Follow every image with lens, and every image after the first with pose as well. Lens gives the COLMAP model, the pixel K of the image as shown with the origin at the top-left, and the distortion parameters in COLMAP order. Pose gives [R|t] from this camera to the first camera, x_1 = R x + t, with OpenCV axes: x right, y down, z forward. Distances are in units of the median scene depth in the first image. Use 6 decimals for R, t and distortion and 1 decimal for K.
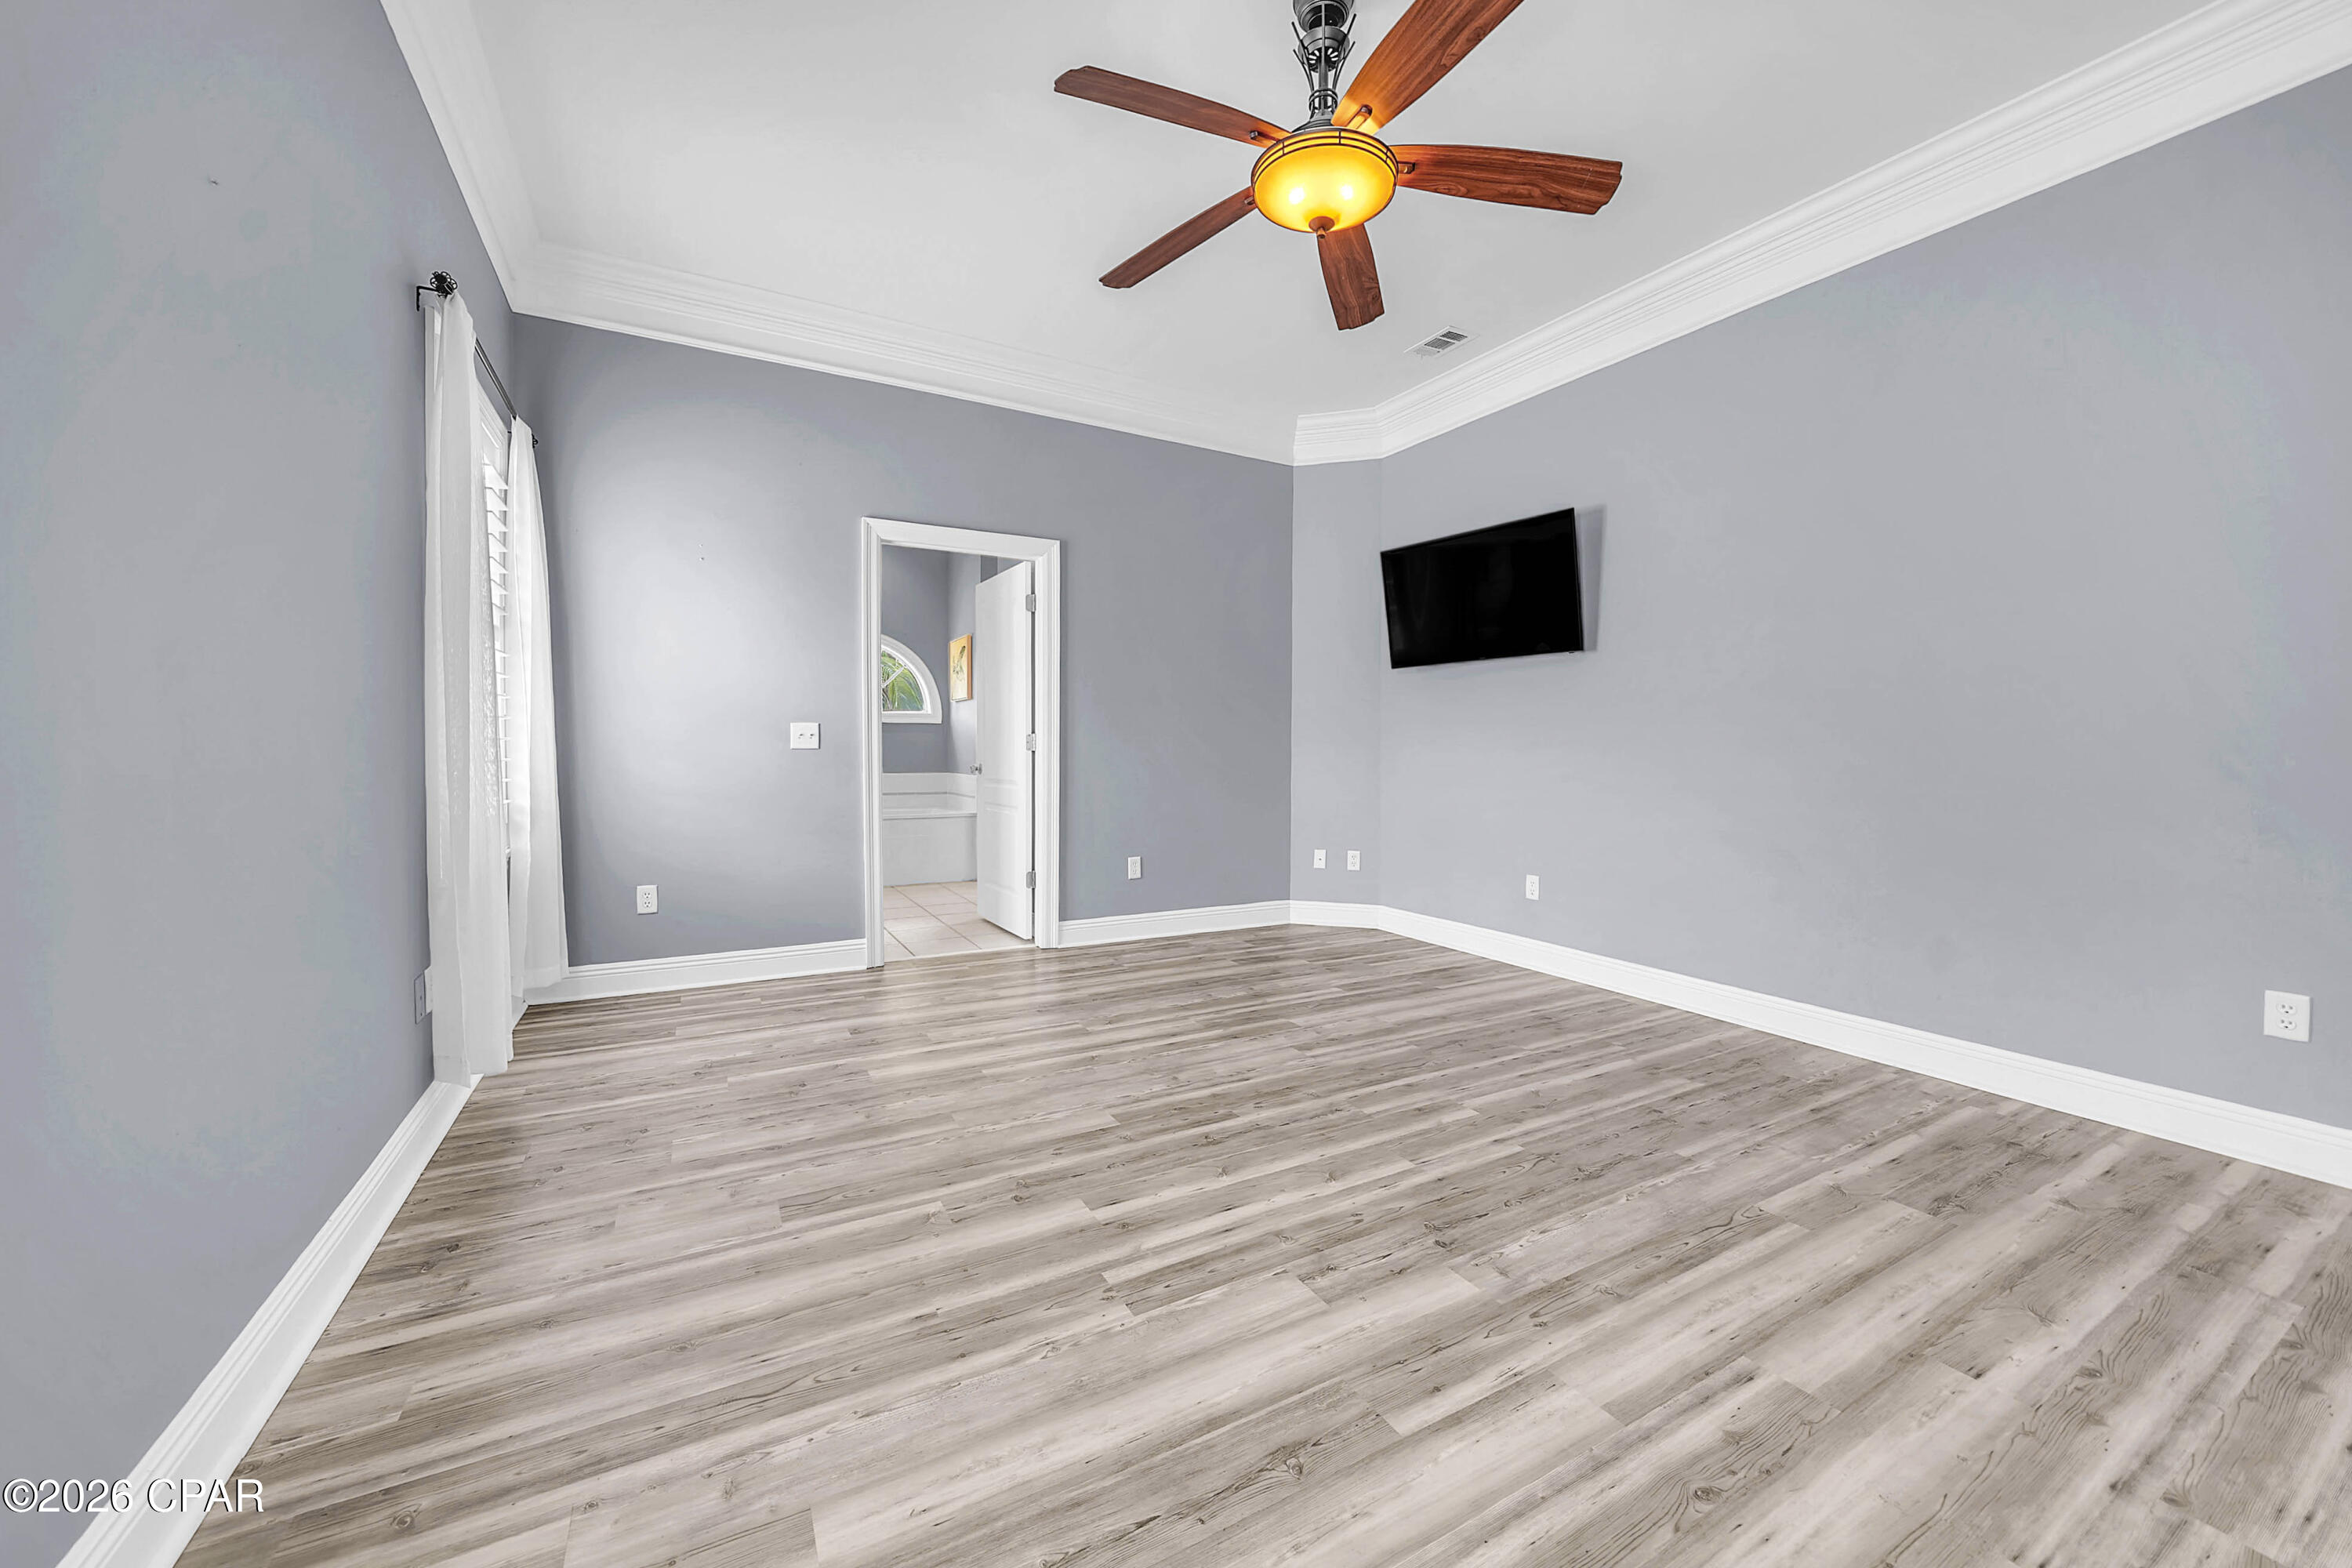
lens RADIAL K [[873.5, 0, 1166.1], [0, 873.5, 776.2], [0, 0, 1]] dist [-0.010543, 0.000257]
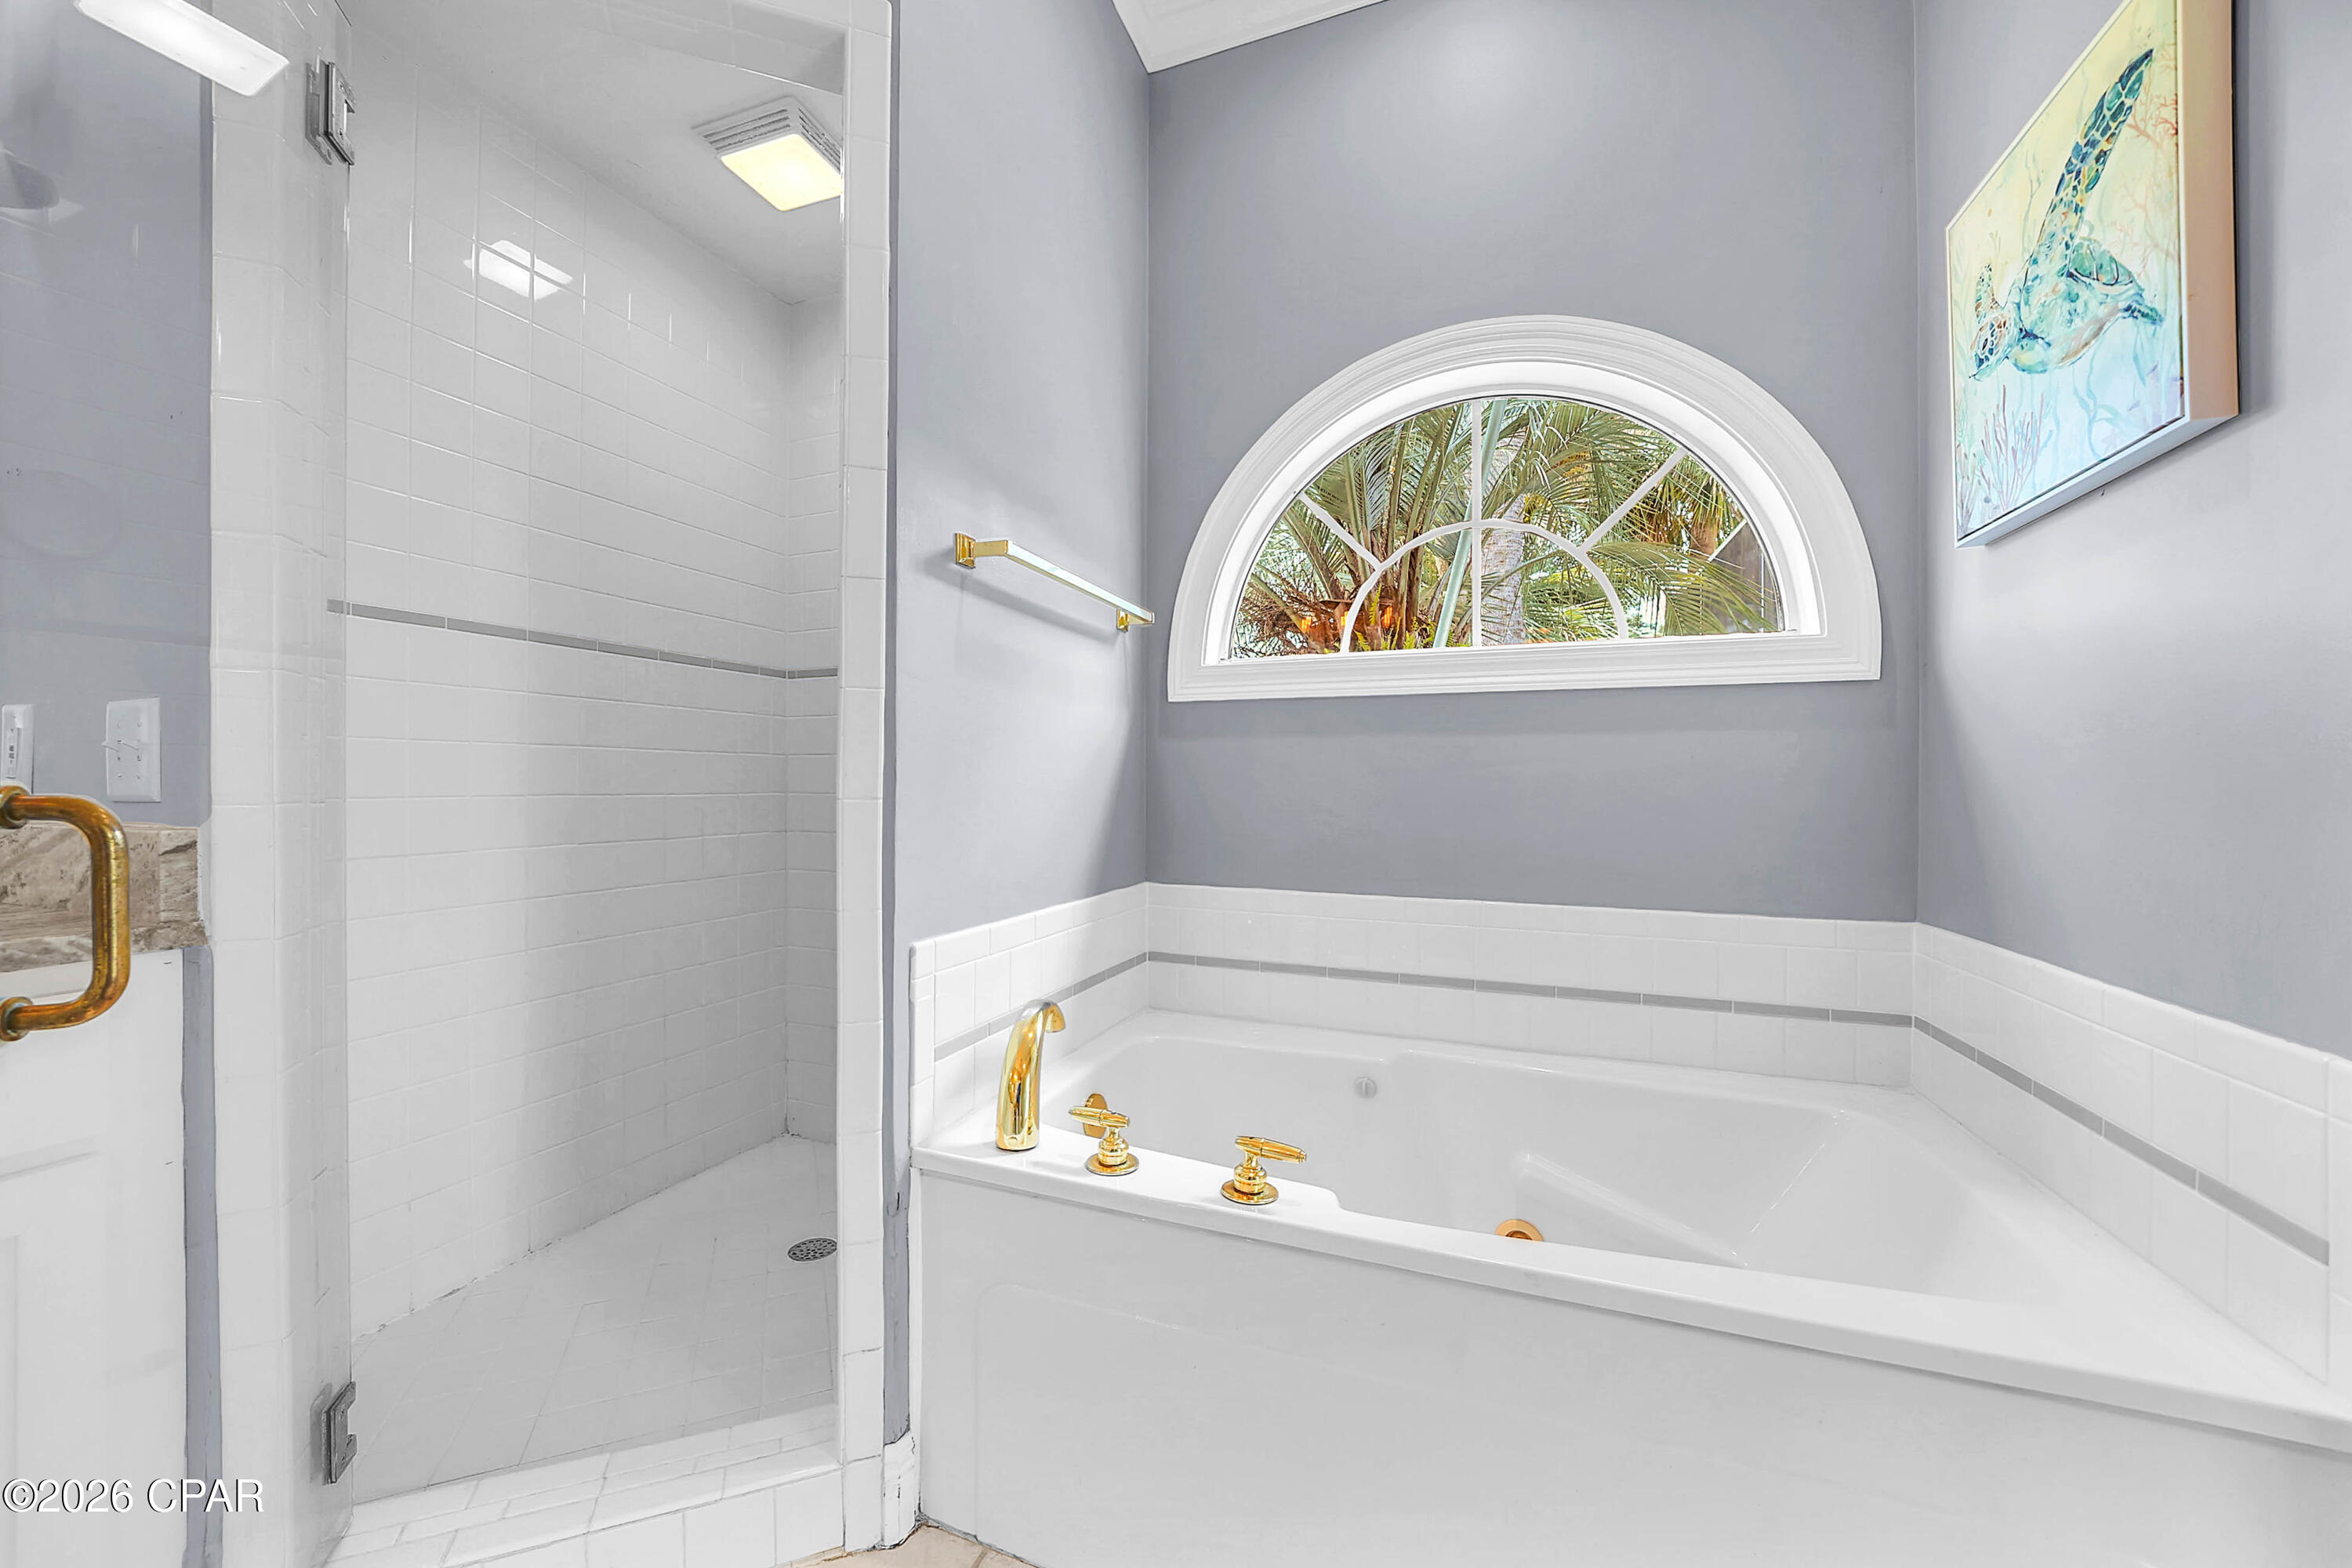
lens RADIAL K [[873.5, 0, 1166.1], [0, 873.5, 776.2], [0, 0, 1]] dist [-0.010543, 0.000257]
pose [[0.639904, -0.006960, -0.768423, -0.217985], [-0.025037, 0.999239, -0.029900, -0.026442], [0.768047, 0.038372, 0.639243, 0.768807]]
